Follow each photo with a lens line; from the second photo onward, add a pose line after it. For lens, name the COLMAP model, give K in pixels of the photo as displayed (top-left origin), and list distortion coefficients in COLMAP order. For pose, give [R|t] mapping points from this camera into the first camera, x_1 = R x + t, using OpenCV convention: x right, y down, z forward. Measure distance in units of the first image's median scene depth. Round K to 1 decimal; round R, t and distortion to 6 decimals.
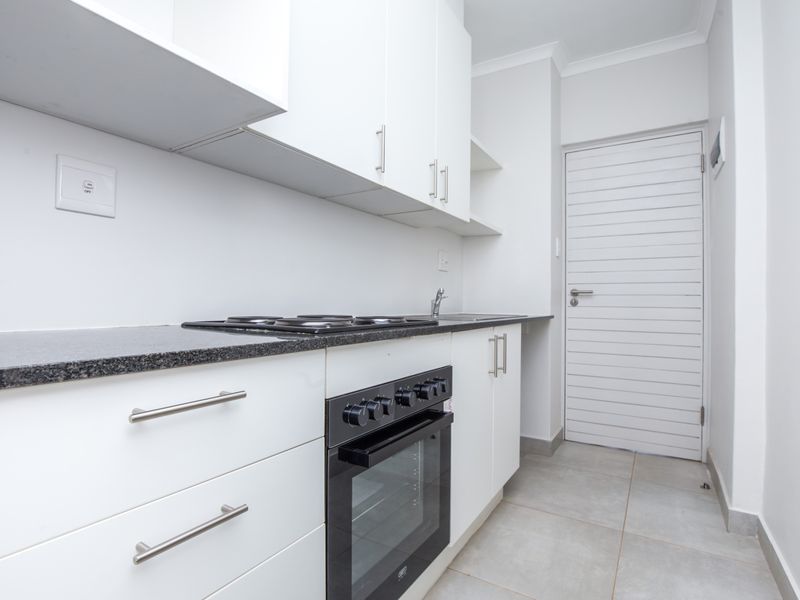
lens RADIAL K [[415.6, 0, 400.8], [0, 415.6, 300.3], [0, 0, 1]] dist [-0.032691, 0.004046]
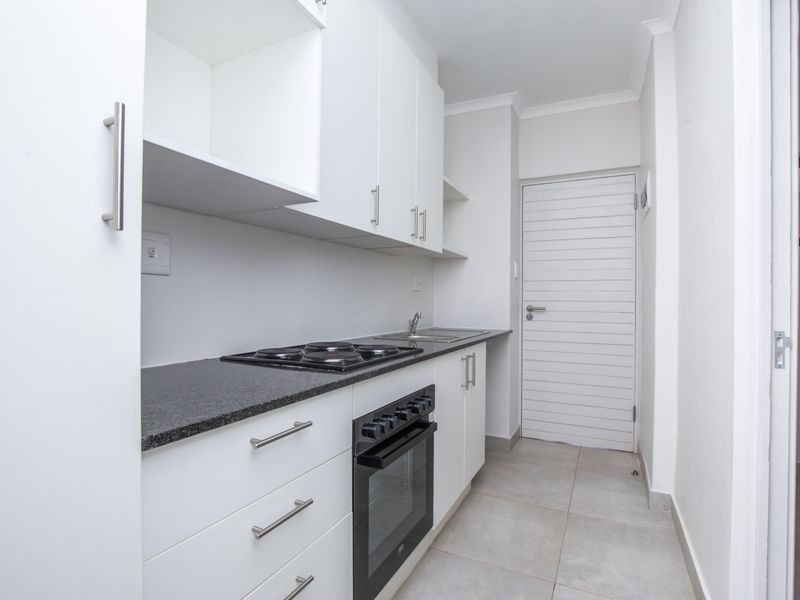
lens RADIAL K [[415.6, 0, 399.9], [0, 415.6, 300.8], [0, 0, 1]] dist [-0.032691, 0.004046]
pose [[0.995567, -0.001374, 0.094047, -0.074145], [0.000662, 0.999971, 0.007598, -0.078037], [-0.094054, -0.007502, 0.995539, -0.173168]]
